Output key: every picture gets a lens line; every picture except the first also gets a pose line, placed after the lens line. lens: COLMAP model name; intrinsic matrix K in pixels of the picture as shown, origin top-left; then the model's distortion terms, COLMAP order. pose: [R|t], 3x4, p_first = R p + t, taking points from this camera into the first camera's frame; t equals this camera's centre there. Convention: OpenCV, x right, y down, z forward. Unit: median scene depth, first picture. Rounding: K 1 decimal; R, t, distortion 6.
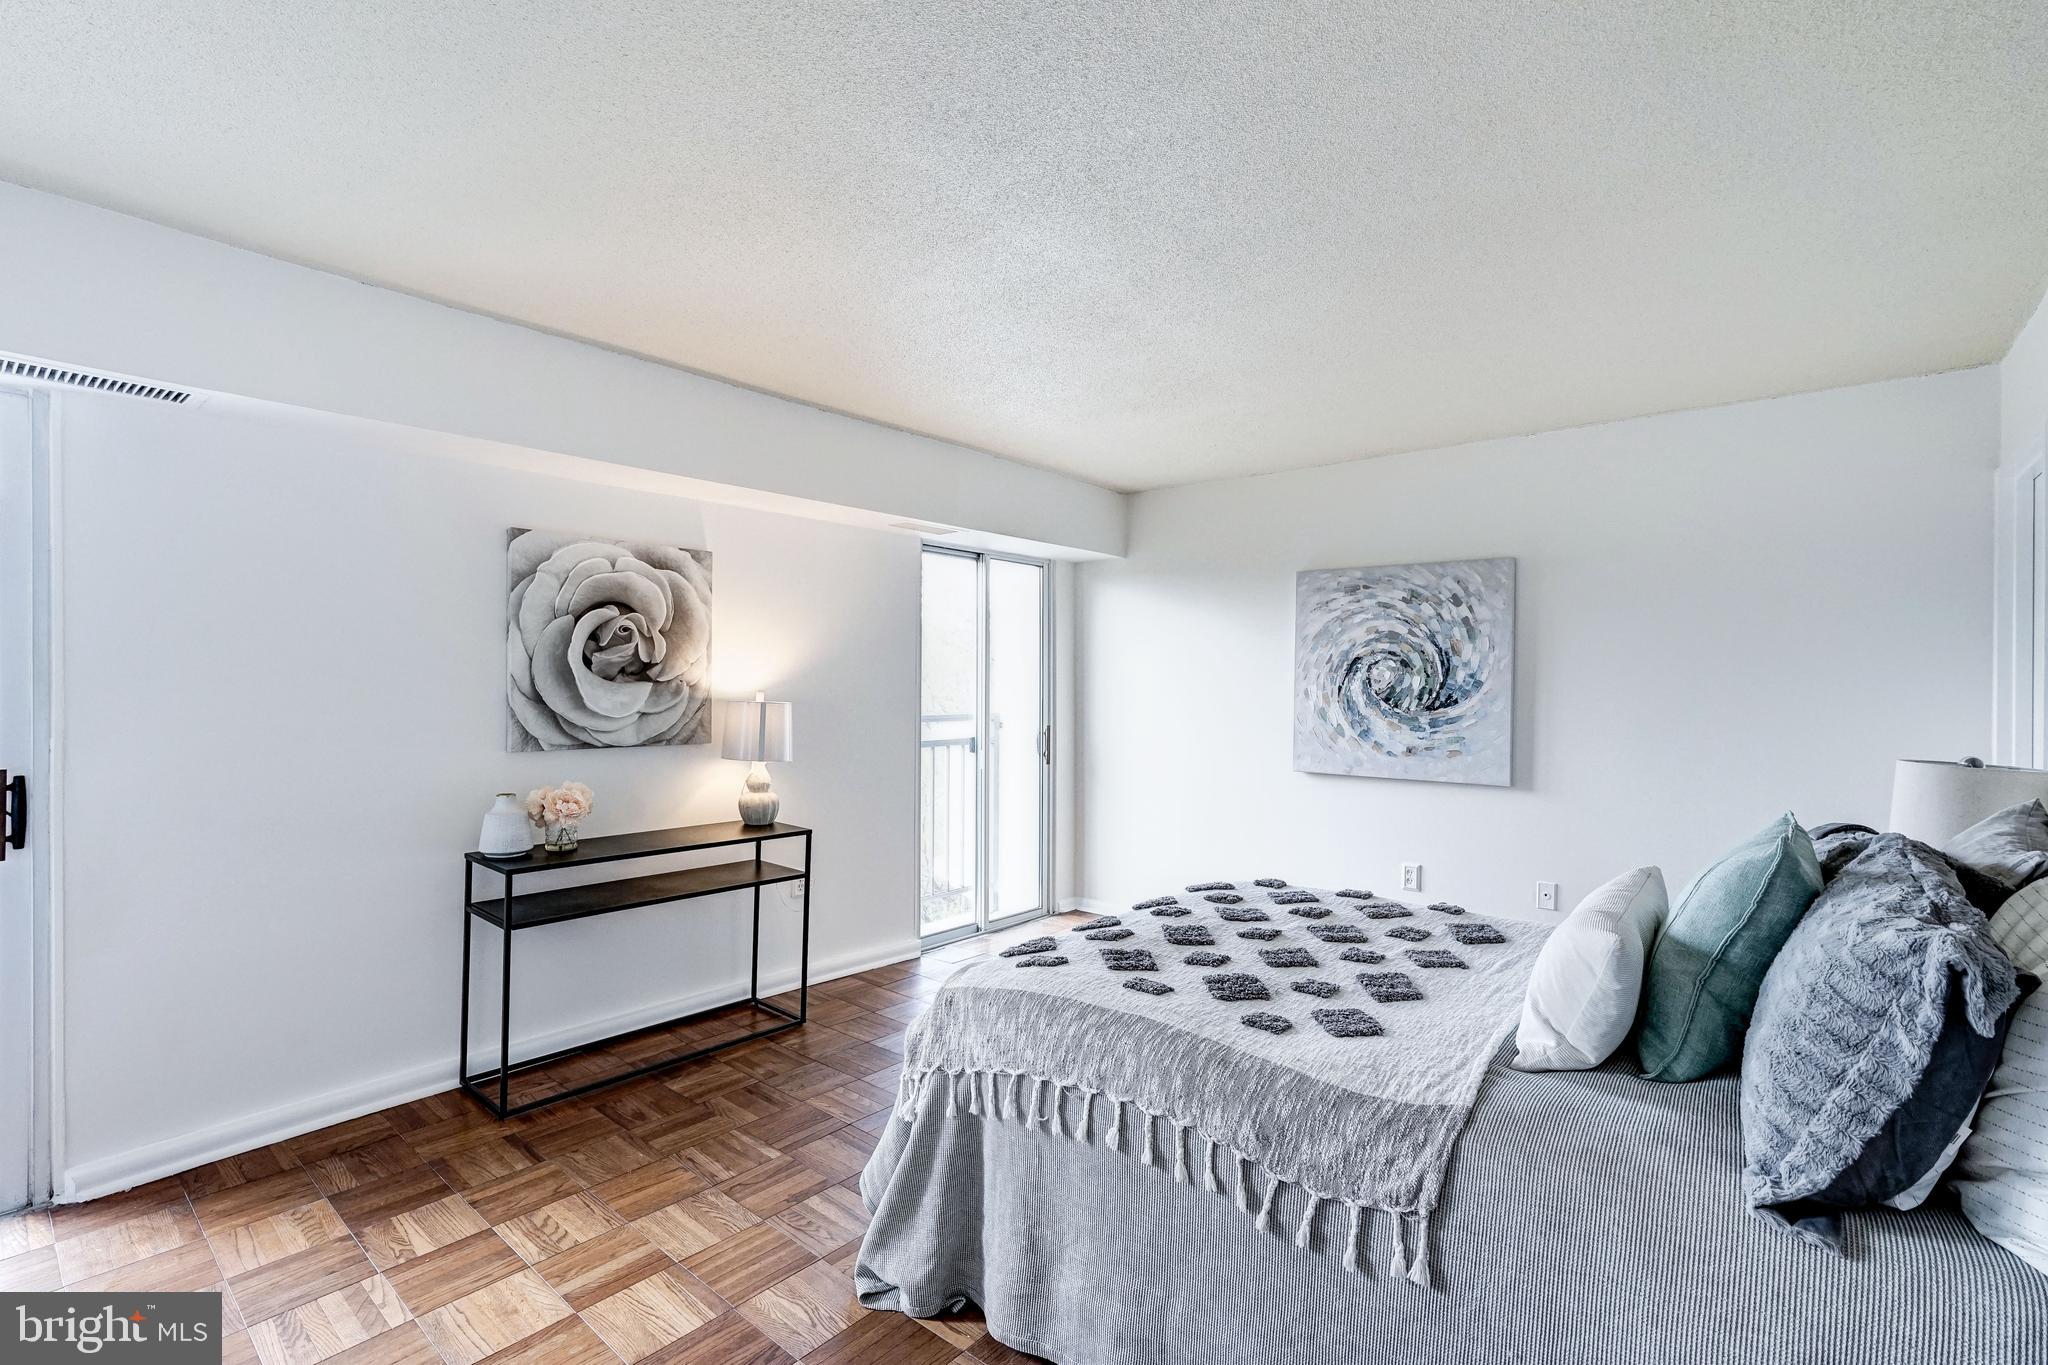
lens RADIAL K [[950.3, 0, 1024.0], [0, 950.3, 682.5], [0, 0, 1]] dist [-0.027840, 0.021674]
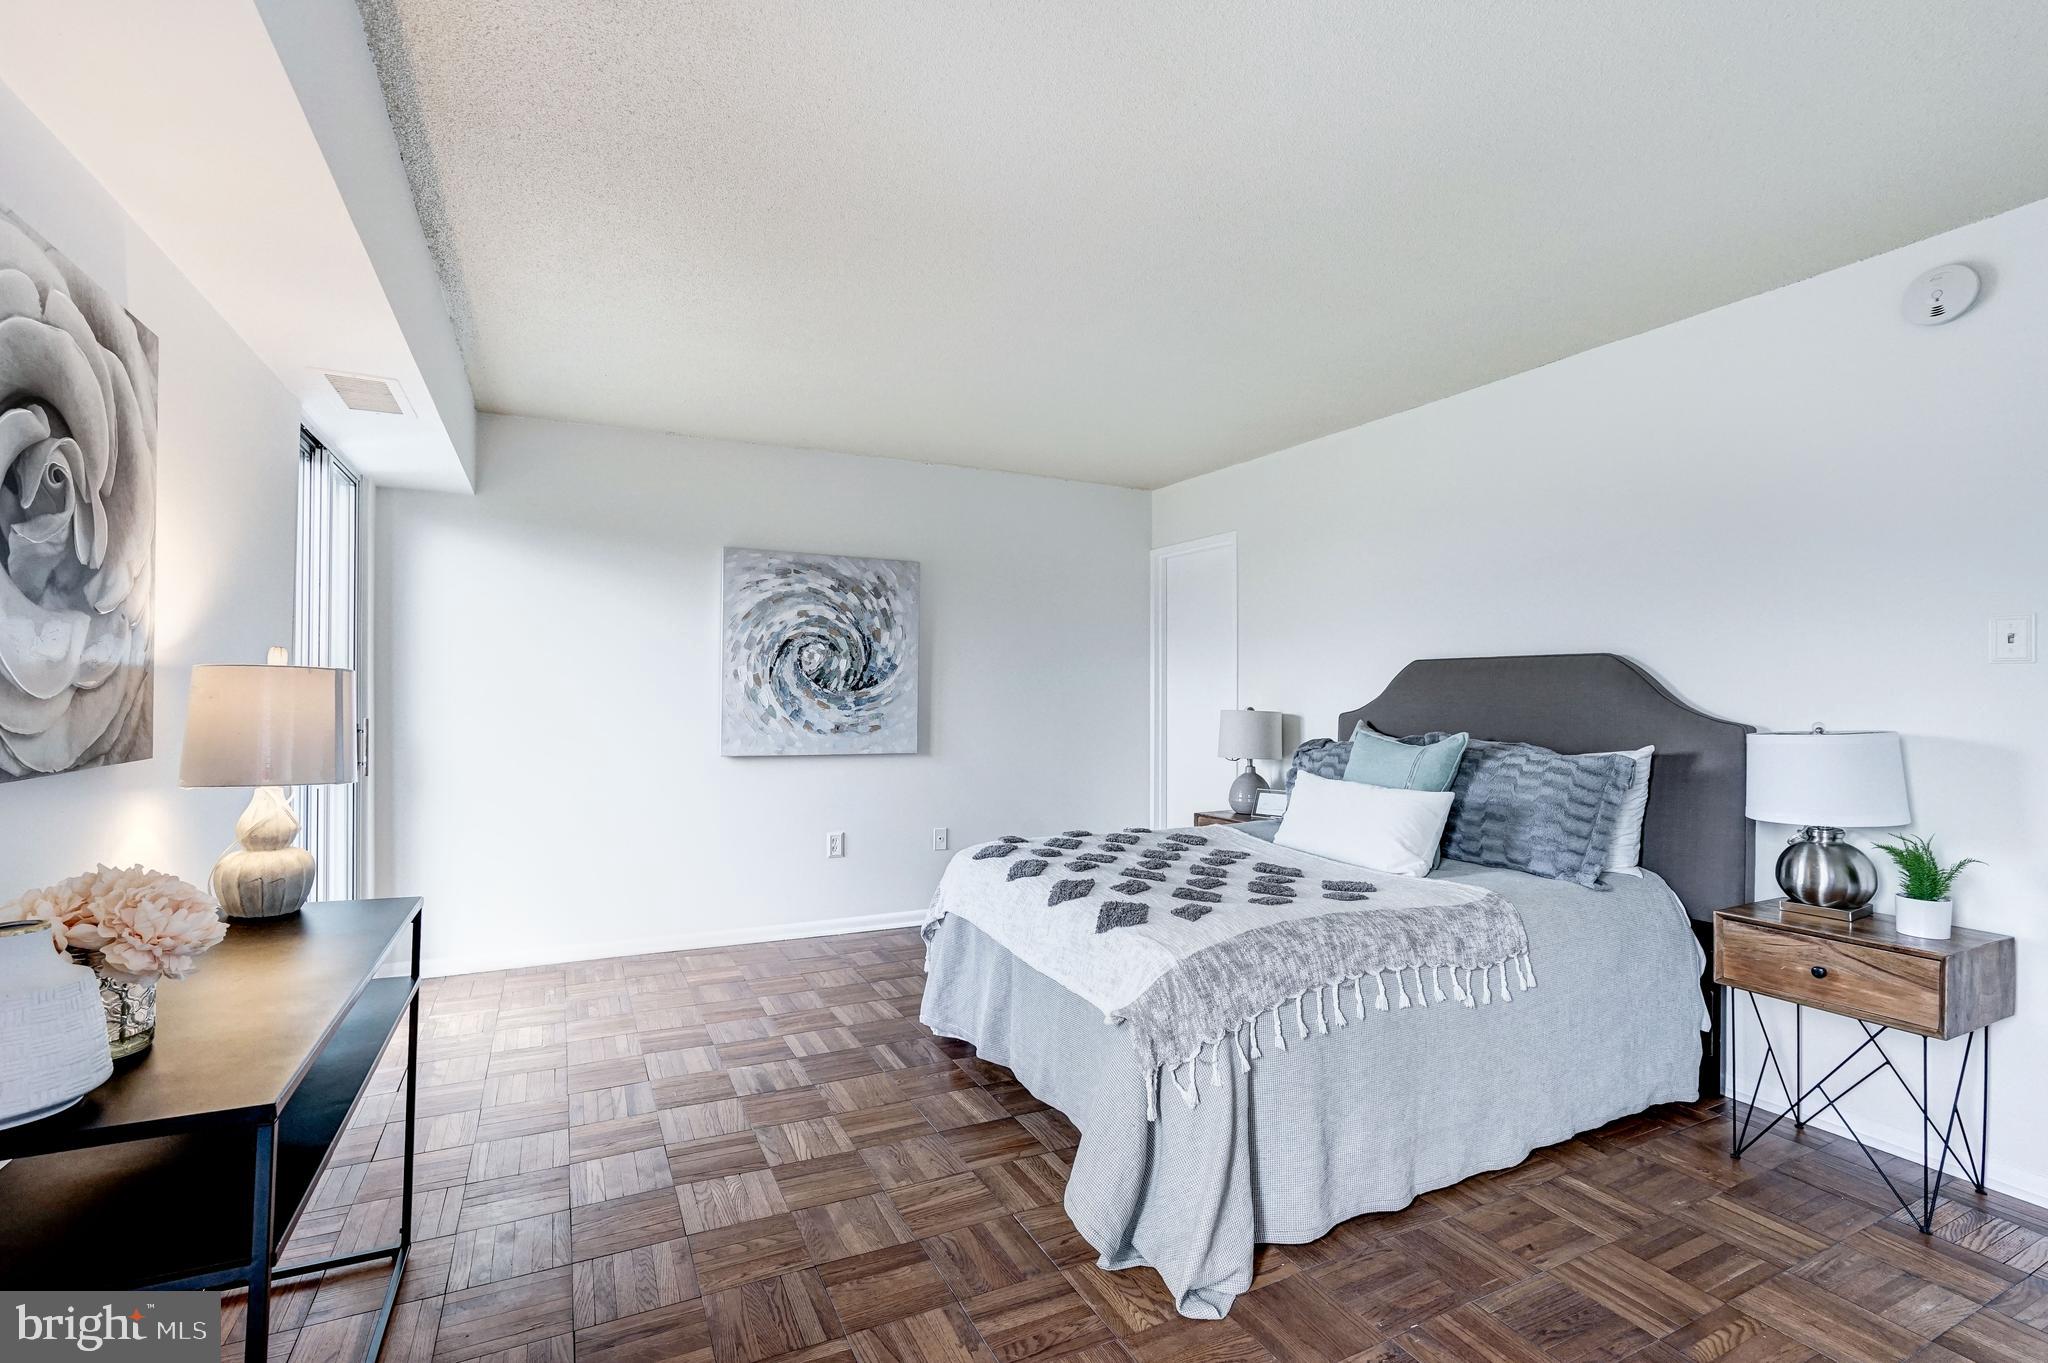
lens RADIAL K [[950.3, 0, 1024.0], [0, 950.3, 681.5], [0, 0, 1]] dist [-0.027840, 0.021674]
pose [[0.383900, 0.007384, 0.923345, -0.513956], [-0.004665, 0.999971, -0.006057, 0.024780], [-0.923363, -0.001982, 0.383923, 0.387860]]
